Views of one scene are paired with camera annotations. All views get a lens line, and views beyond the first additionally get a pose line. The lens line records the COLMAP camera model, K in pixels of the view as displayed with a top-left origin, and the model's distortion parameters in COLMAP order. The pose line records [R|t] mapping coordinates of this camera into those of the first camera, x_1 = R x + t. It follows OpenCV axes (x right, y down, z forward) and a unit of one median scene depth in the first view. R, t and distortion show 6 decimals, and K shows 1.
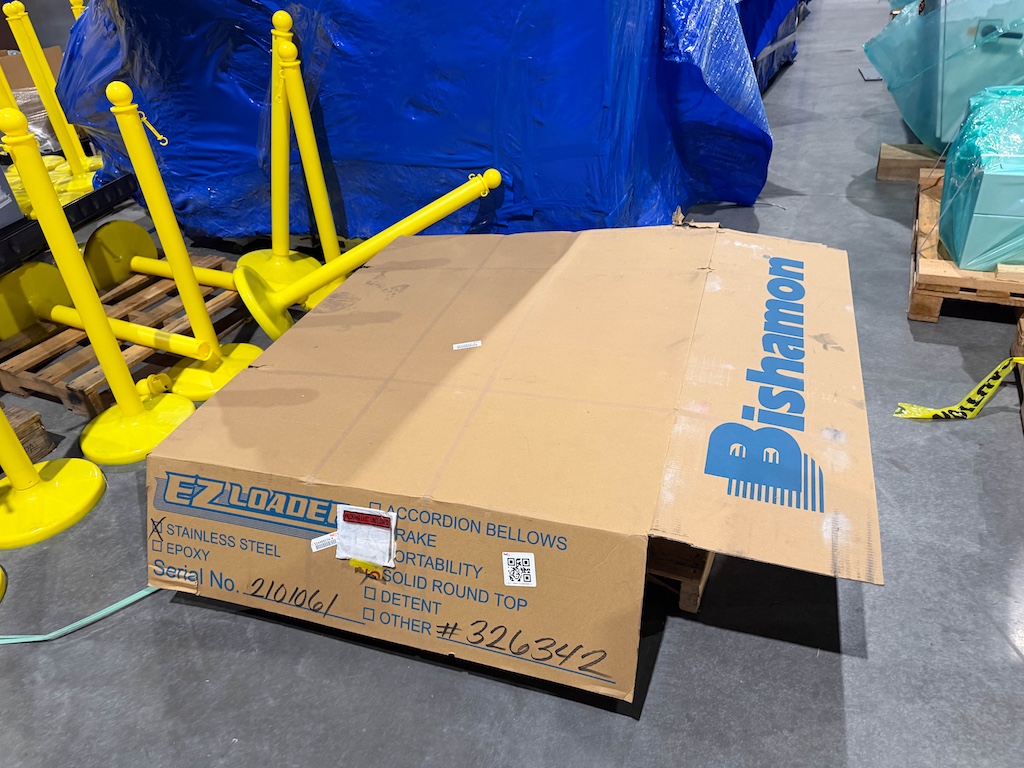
lens RADIAL K [[739.0, 0, 512.0], [0, 739.0, 384.0], [0, 0, 1]] dist [-0.001894, -0.005213]
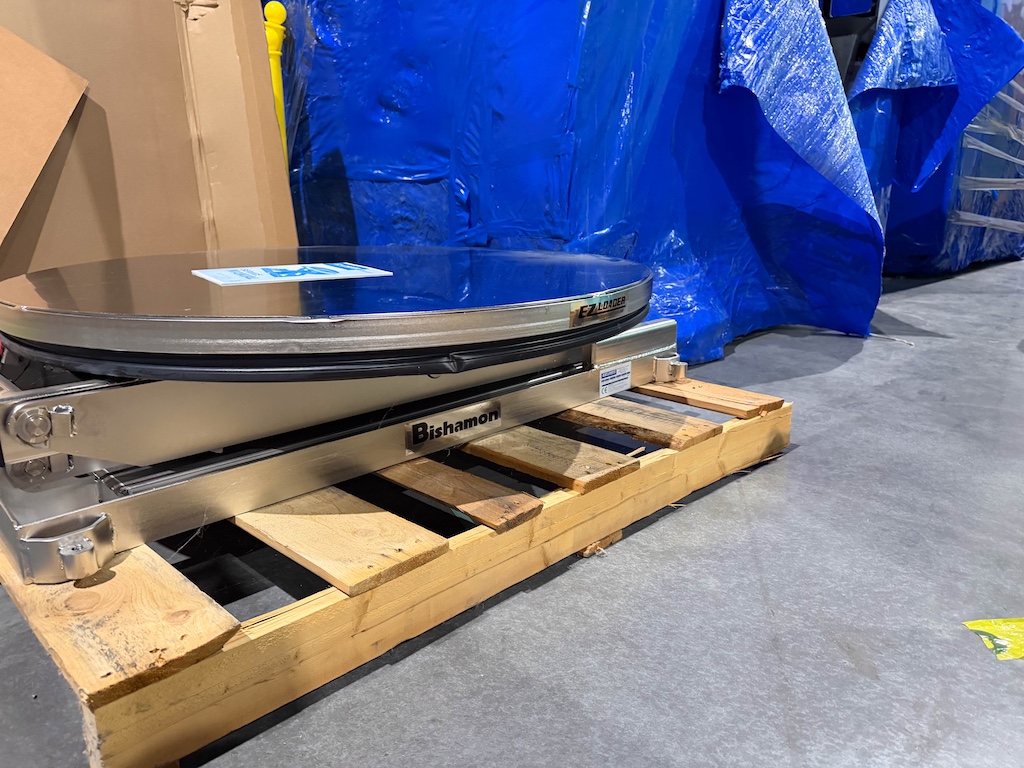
lens RADIAL K [[739.0, 0, 512.0], [0, 739.0, 384.0], [0, 0, 1]] dist [-0.001894, -0.005213]
pose [[0.934018, 0.172817, -0.312641, 0.307307], [-0.255194, 0.935220, -0.245438, 0.081313], [0.249972, 0.309028, 0.917614, 0.356883]]
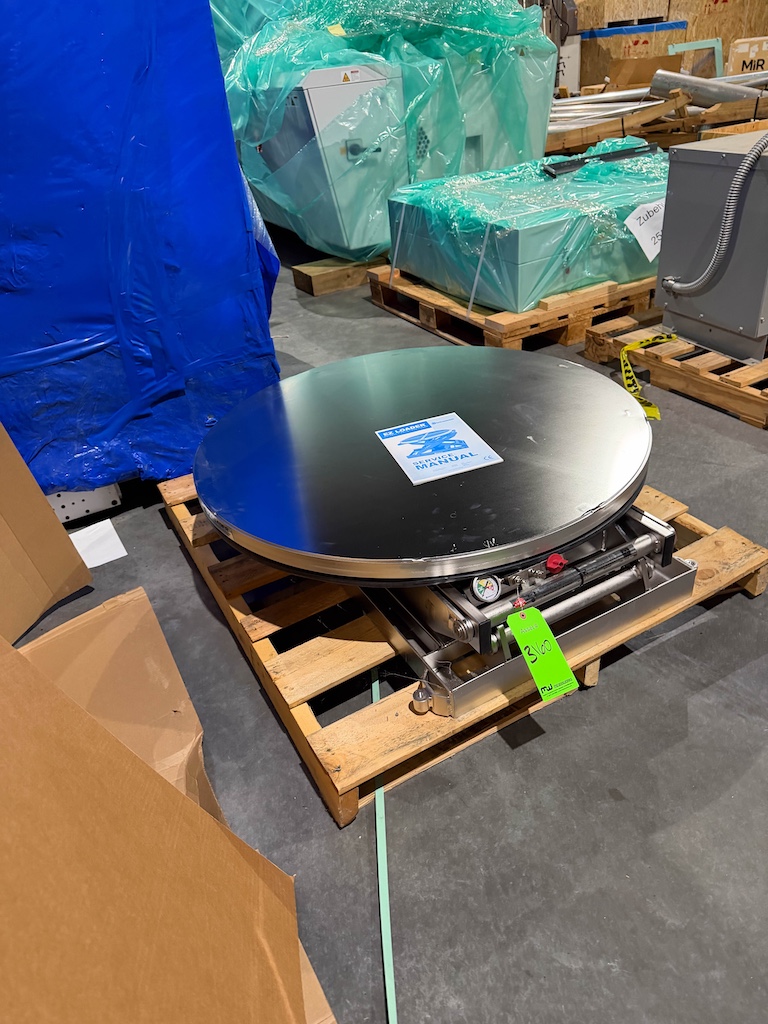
lens RADIAL K [[739.0, 0, 409.4], [0, 739.0, 506.9], [0, 0, 1]] dist [-0.001894, -0.005213]
pose [[0.593818, -0.409978, 0.692314, -0.425624], [0.468956, 0.875538, 0.116244, -0.094063], [-0.653805, 0.255637, 0.712172, 0.306265]]
